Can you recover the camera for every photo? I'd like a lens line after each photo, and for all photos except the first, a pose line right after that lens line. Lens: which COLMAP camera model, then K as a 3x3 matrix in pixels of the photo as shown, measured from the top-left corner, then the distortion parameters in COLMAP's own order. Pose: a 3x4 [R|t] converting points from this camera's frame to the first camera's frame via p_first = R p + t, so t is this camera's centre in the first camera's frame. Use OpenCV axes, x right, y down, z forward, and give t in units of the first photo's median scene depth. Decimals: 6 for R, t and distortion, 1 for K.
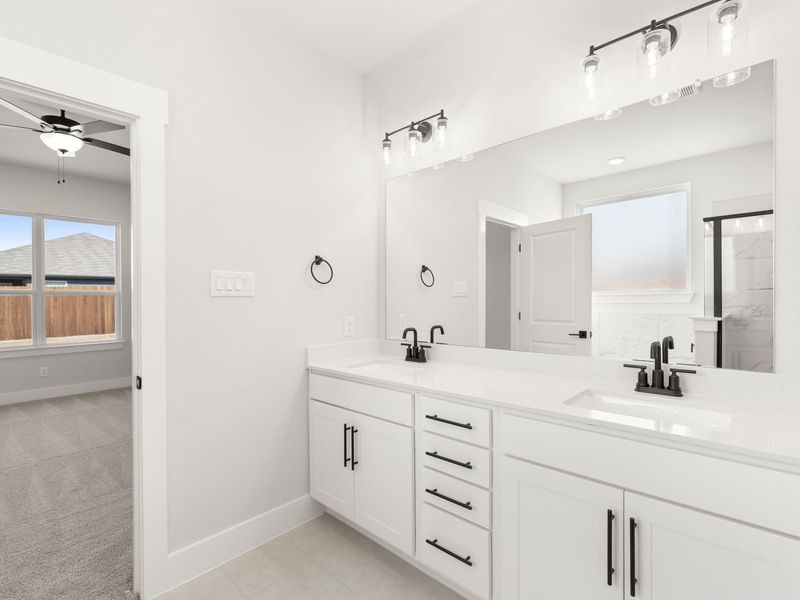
lens RADIAL K [[365.8, 0, 401.4], [0, 365.8, 311.9], [0, 0, 1]] dist [-0.000589, -0.000299]
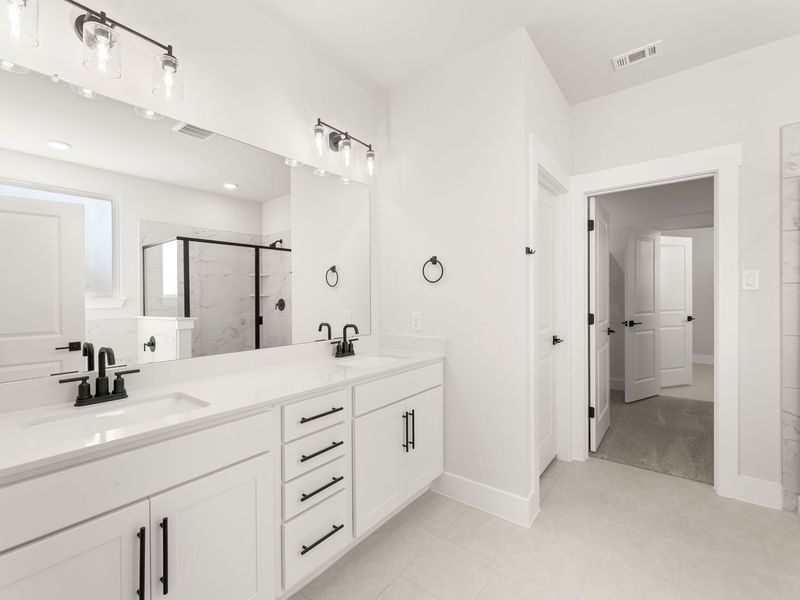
lens RADIAL K [[380.4, 0, 400.0], [0, 380.4, 300.0], [0, 0, 1]] dist [-0.000780, -0.000165]
pose [[-0.069611, 0.003050, 0.997570, -0.746860], [0.045647, 0.998958, 0.000131, -0.013347], [-0.996529, 0.045545, -0.069678, 0.642436]]
